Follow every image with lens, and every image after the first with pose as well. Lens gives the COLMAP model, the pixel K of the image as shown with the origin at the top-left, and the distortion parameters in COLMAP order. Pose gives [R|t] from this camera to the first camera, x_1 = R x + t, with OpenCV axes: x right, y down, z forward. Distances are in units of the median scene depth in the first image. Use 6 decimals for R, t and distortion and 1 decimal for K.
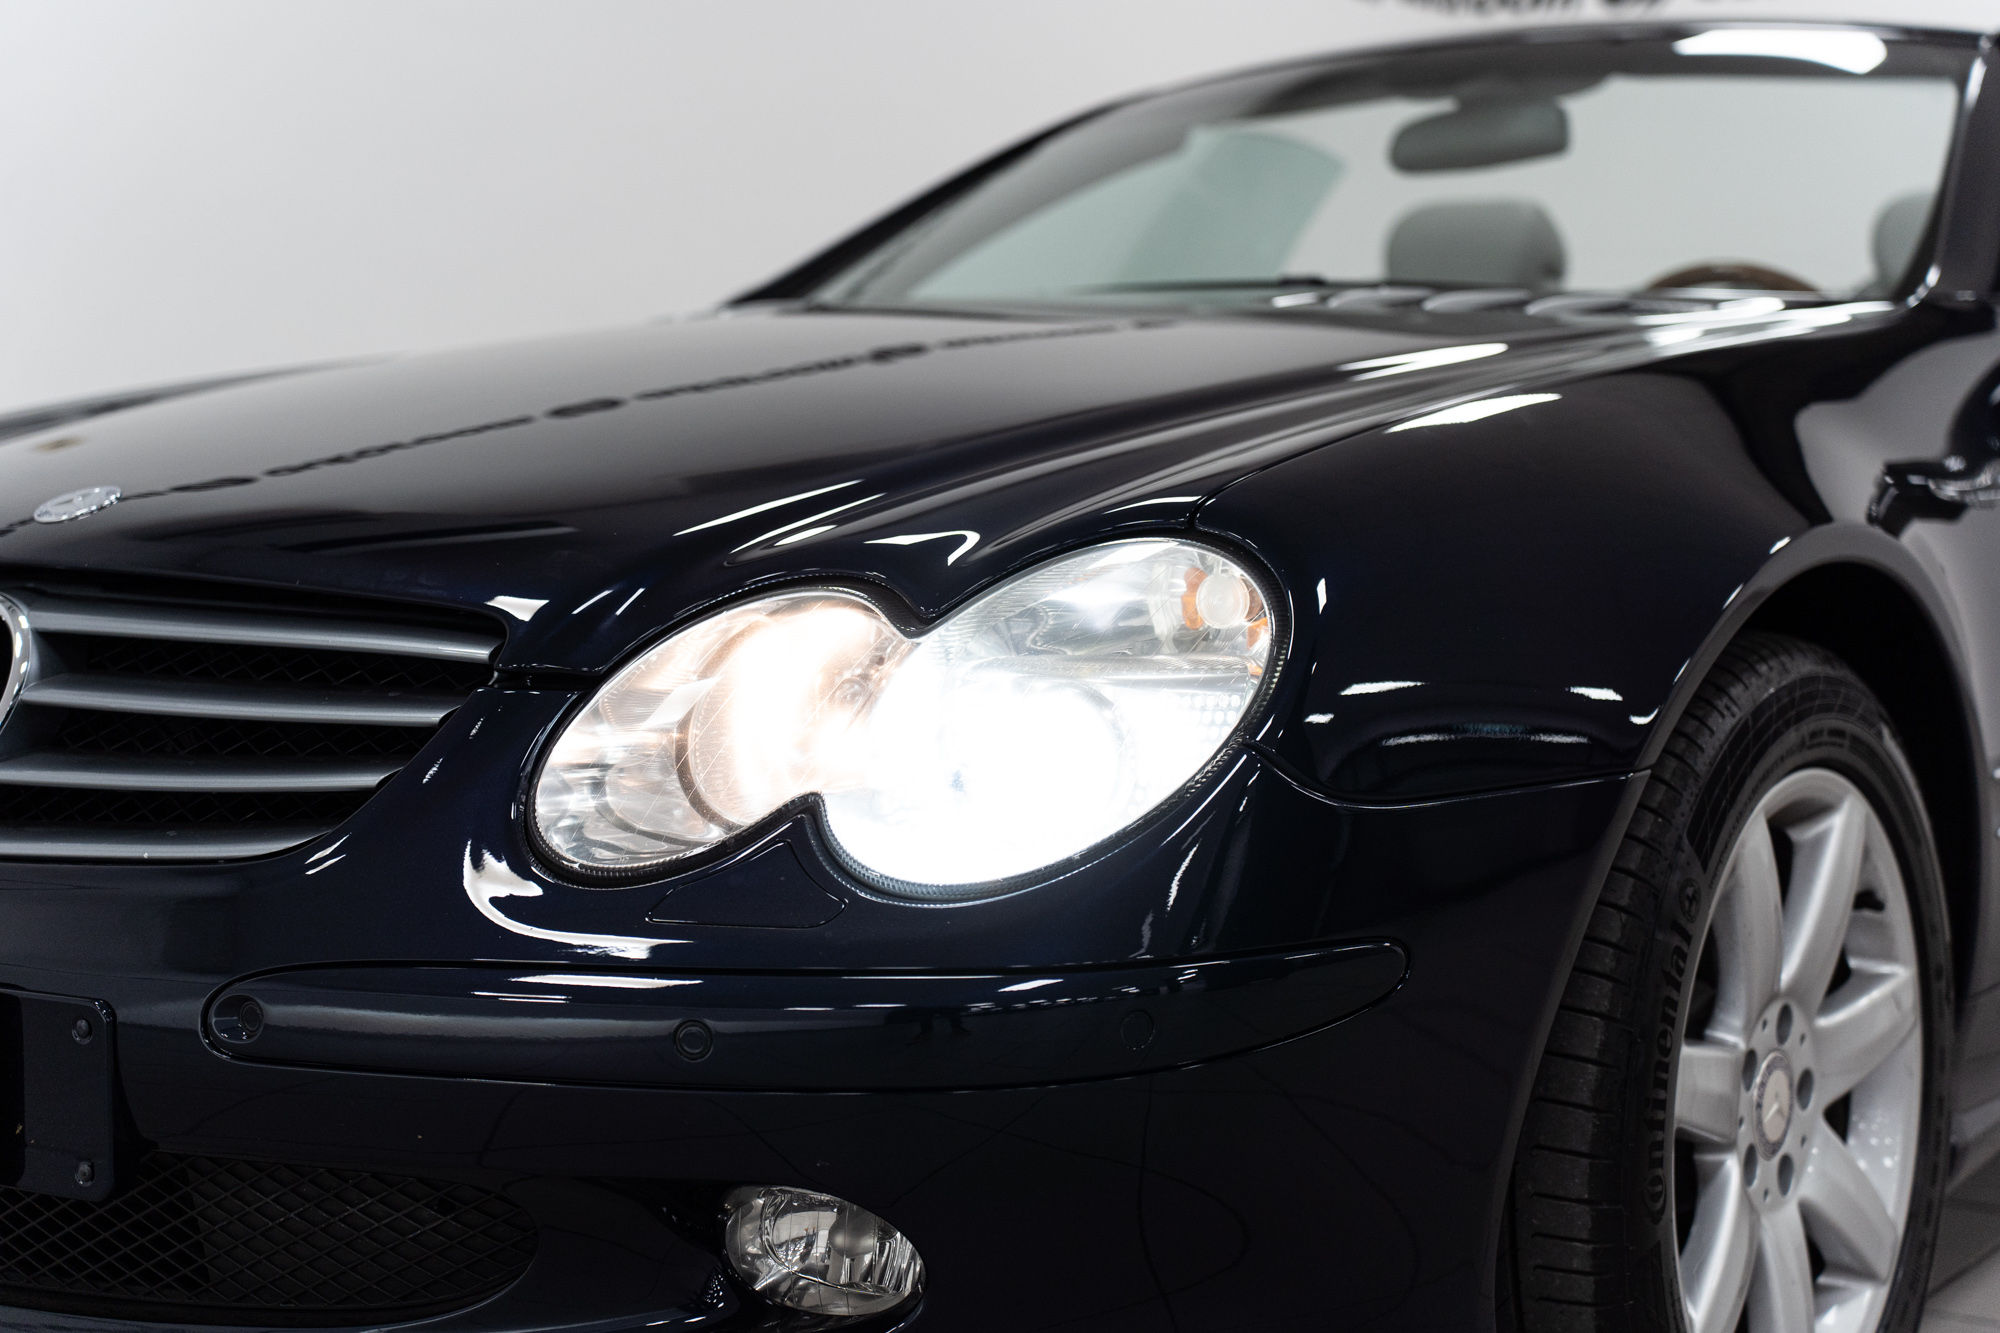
lens RADIAL K [[3011.5, 0, 1003.0], [0, 3011.5, 670.0], [0, 0, 1]] dist [-0.049205, 0.000000]
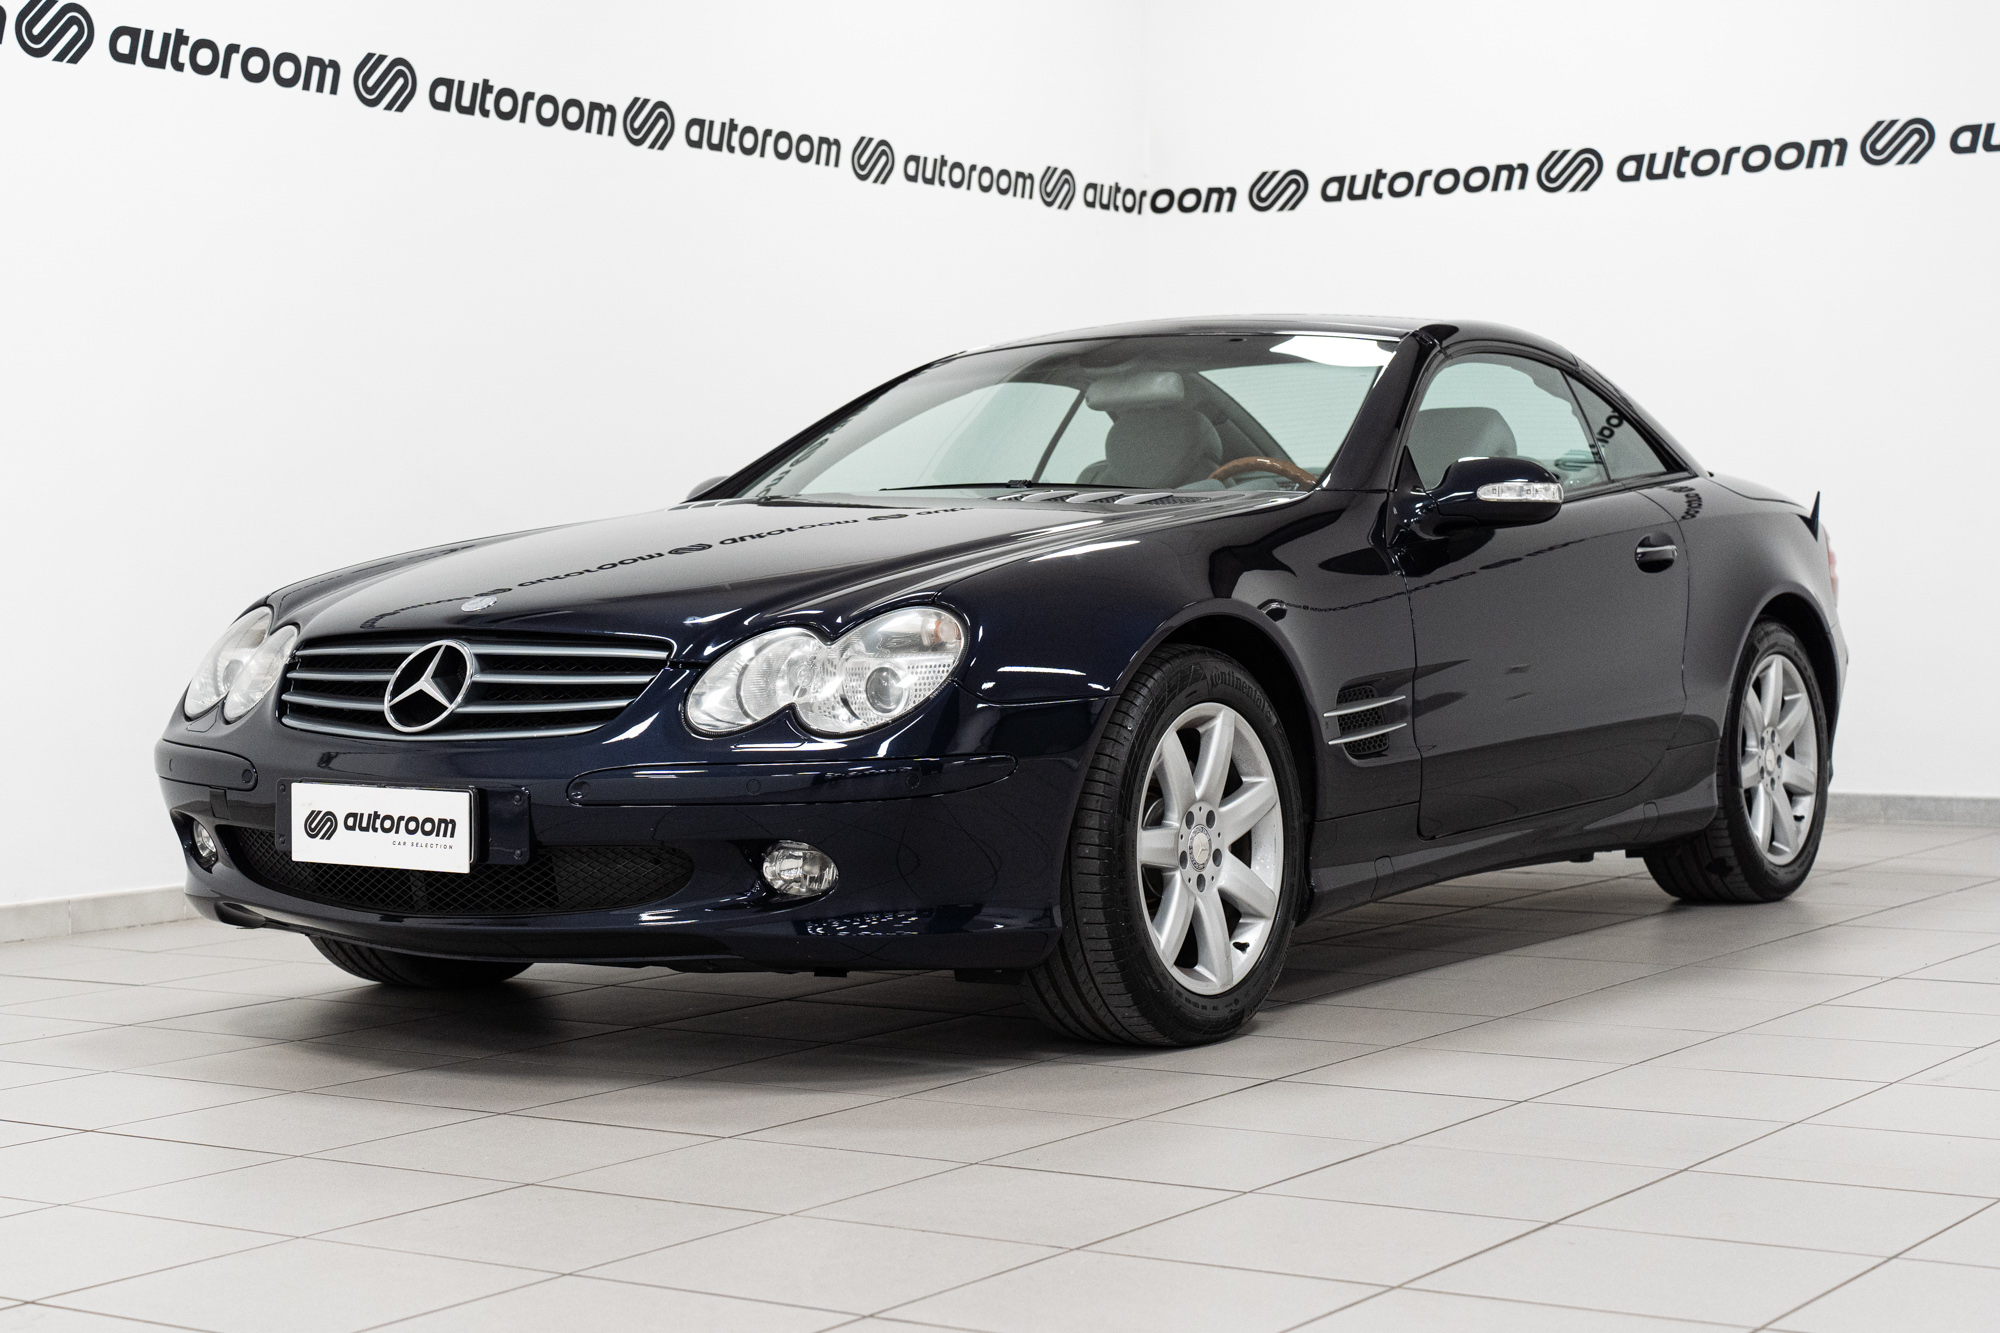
lens RADIAL K [[3082.6, 0, 1001.7], [0, 3082.6, 663.4], [0, 0, 1]] dist [0.231881, 0.000000]
pose [[0.998407, -0.025501, 0.050325, -0.013576], [0.028023, 0.998353, -0.050065, 0.136441], [-0.048966, 0.051396, 0.997477, -1.600830]]
